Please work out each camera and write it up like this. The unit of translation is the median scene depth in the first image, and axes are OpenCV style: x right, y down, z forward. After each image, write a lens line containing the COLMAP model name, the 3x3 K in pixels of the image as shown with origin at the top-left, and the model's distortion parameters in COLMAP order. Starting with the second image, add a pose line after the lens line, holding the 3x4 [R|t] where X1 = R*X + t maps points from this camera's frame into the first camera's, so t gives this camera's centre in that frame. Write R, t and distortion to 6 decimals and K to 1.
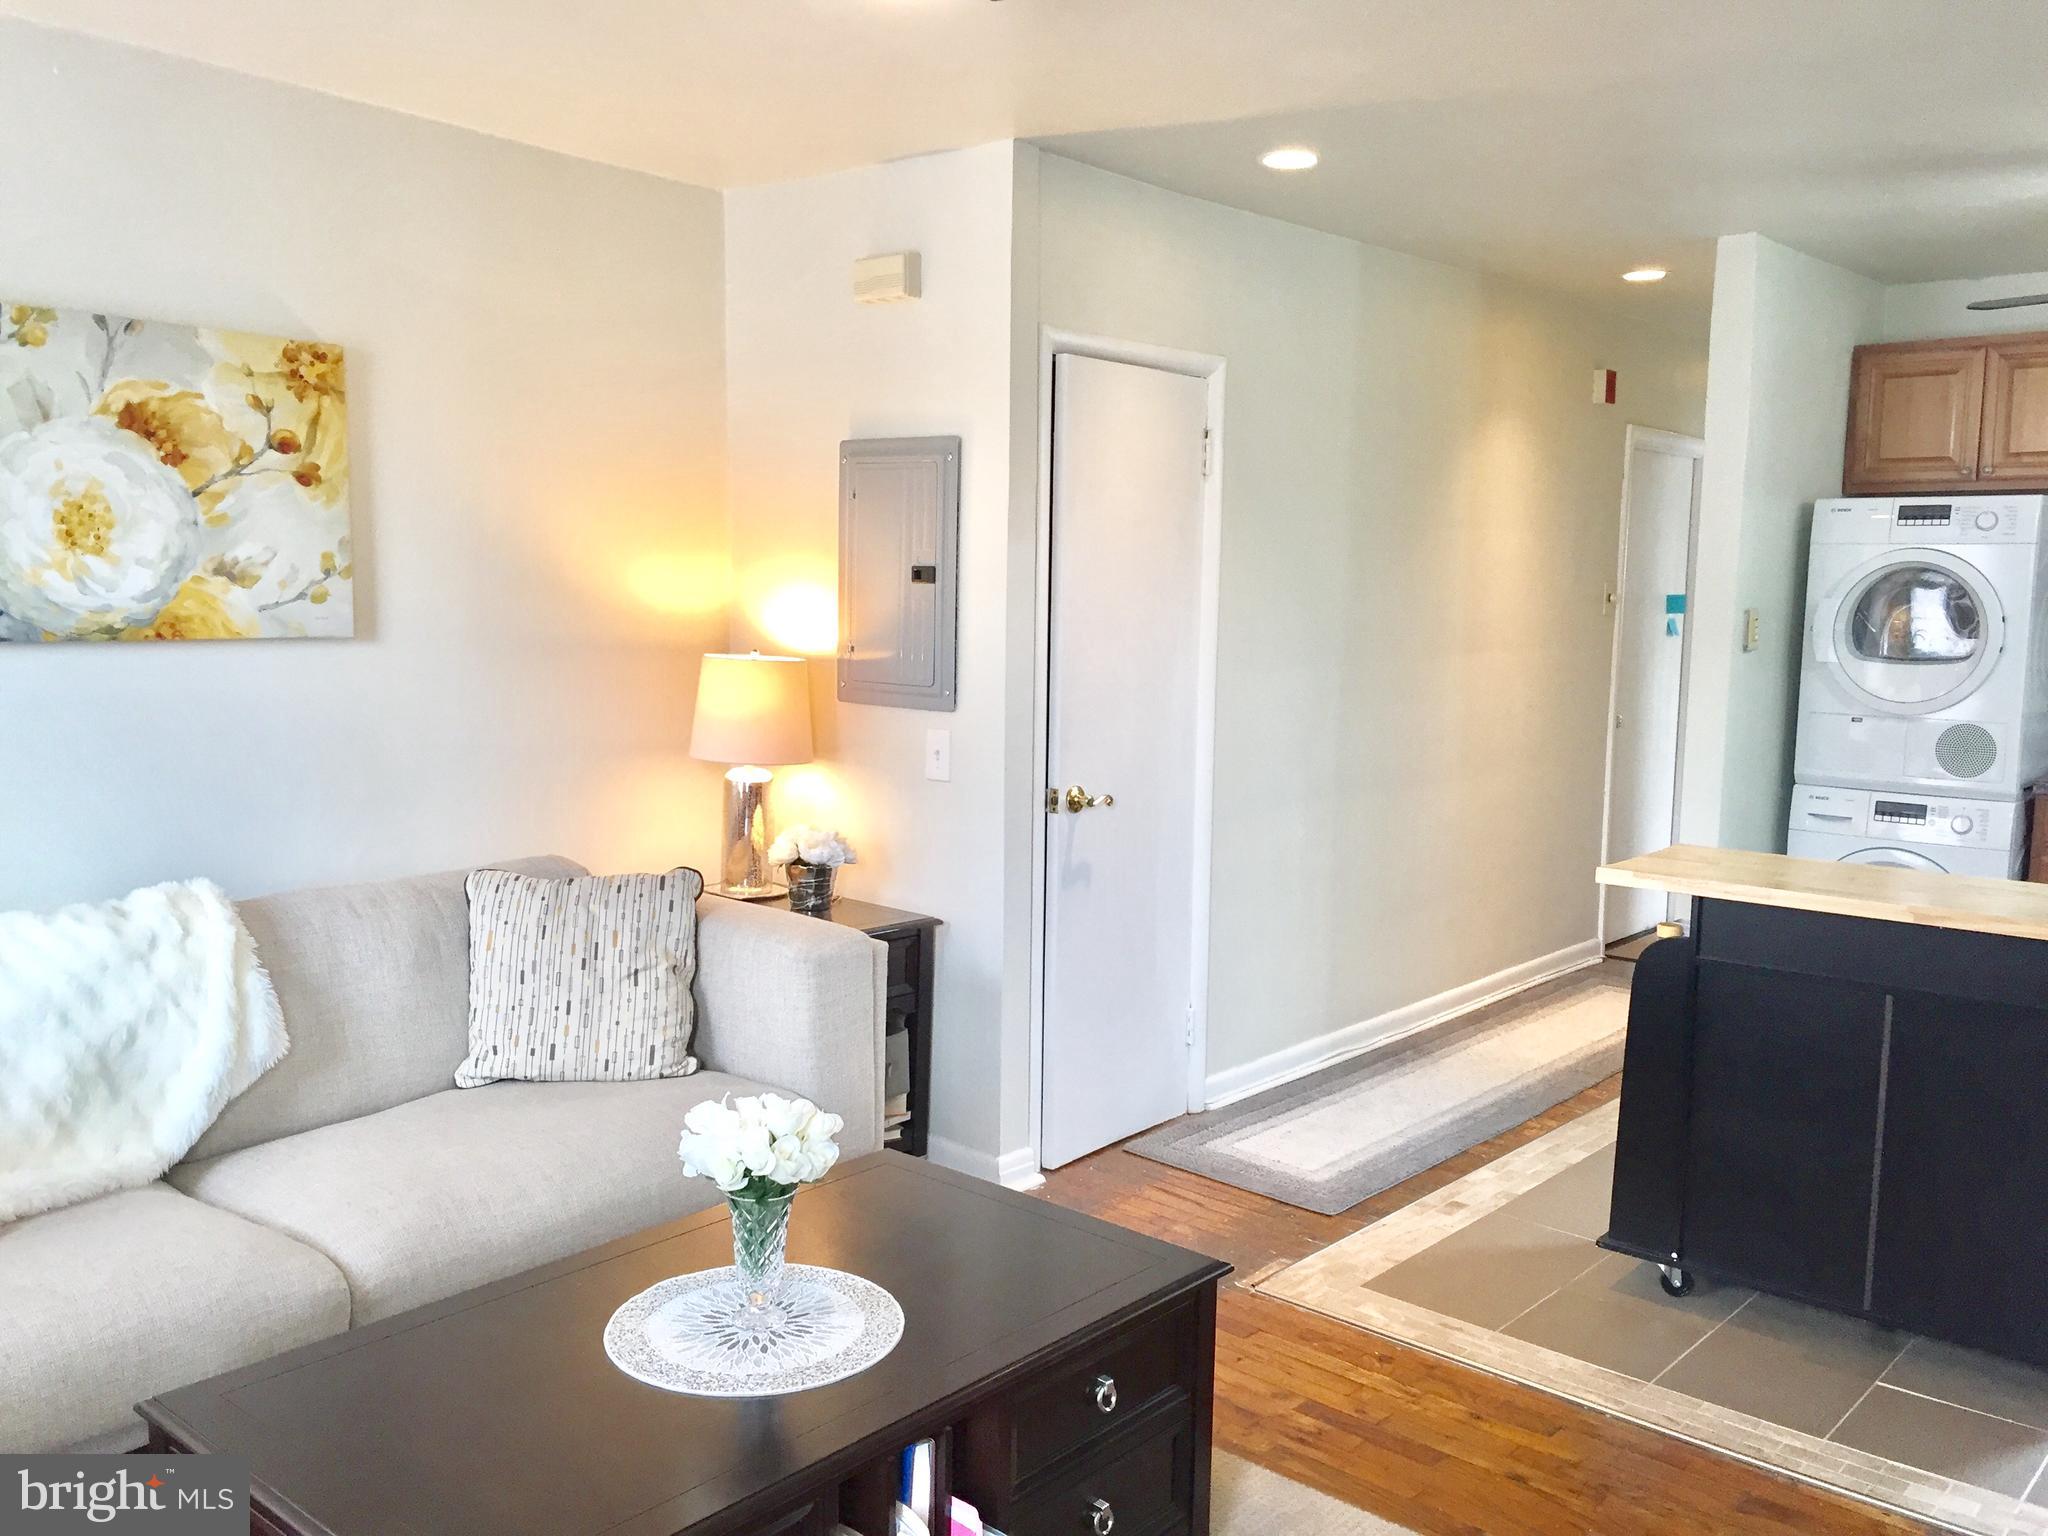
lens RADIAL K [[1762.5, 0, 1029.8], [0, 1762.5, 764.2], [0, 0, 1]] dist [0.093740, -0.120501]
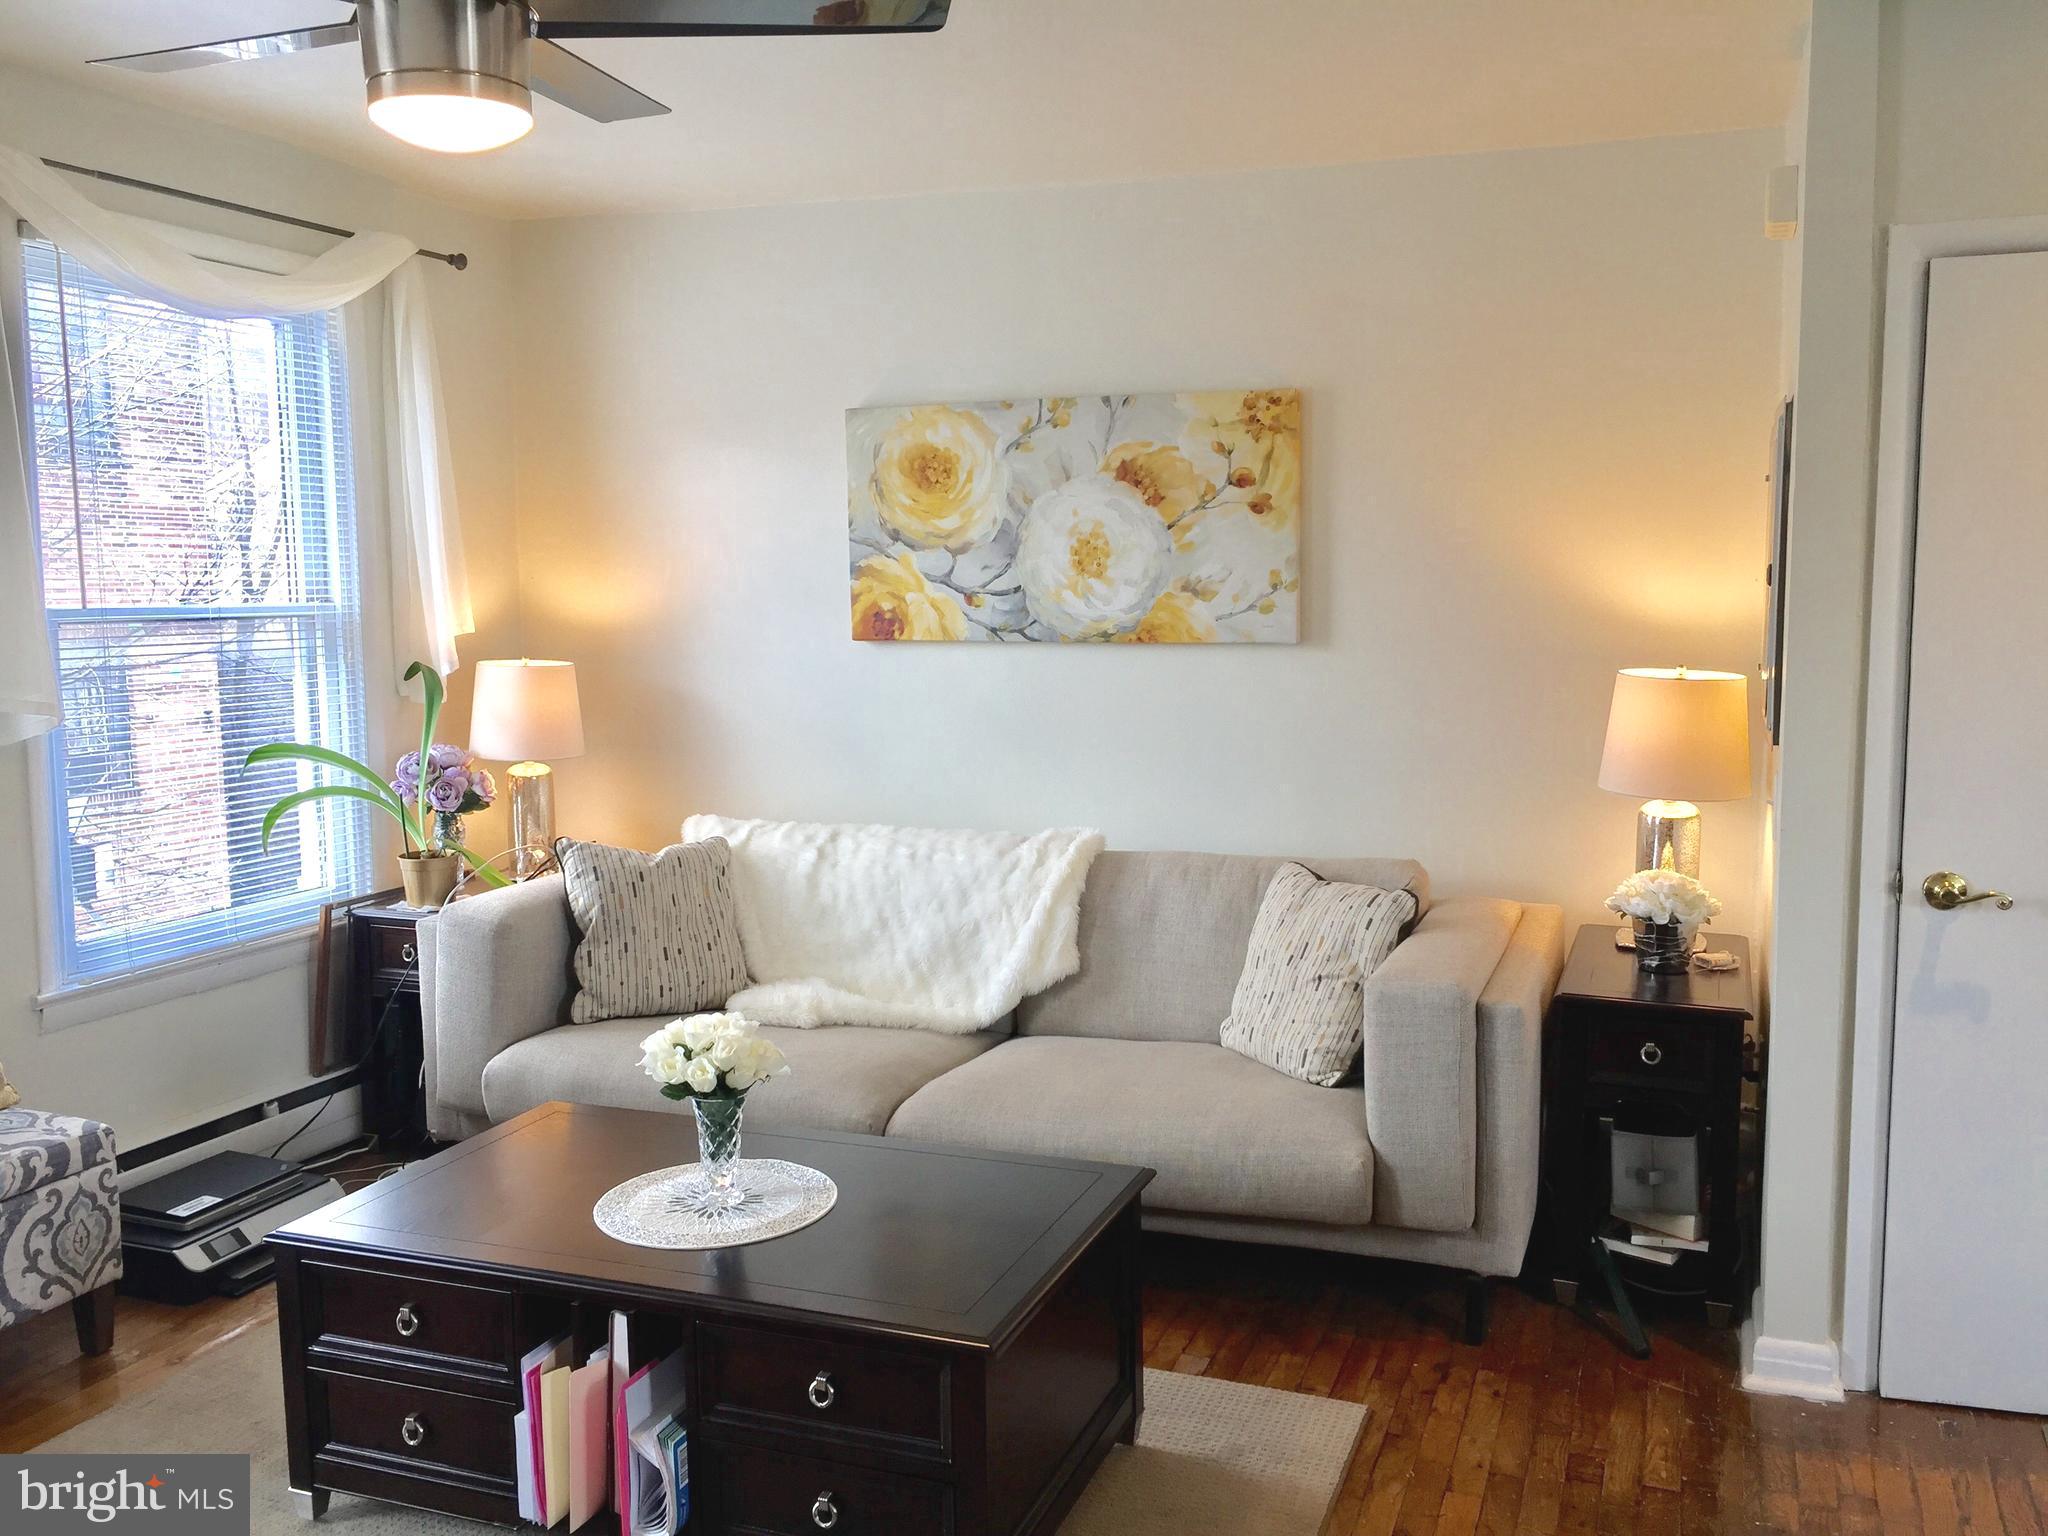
lens RADIAL K [[1762.5, 0, 1029.8], [0, 1762.5, 764.2], [0, 0, 1]] dist [0.093740, -0.120501]
pose [[0.339160, 0.084577, -0.936919, 0.676249], [-0.082796, 0.994769, 0.059827, -0.051460], [0.937078, 0.057282, 0.344388, 0.490864]]
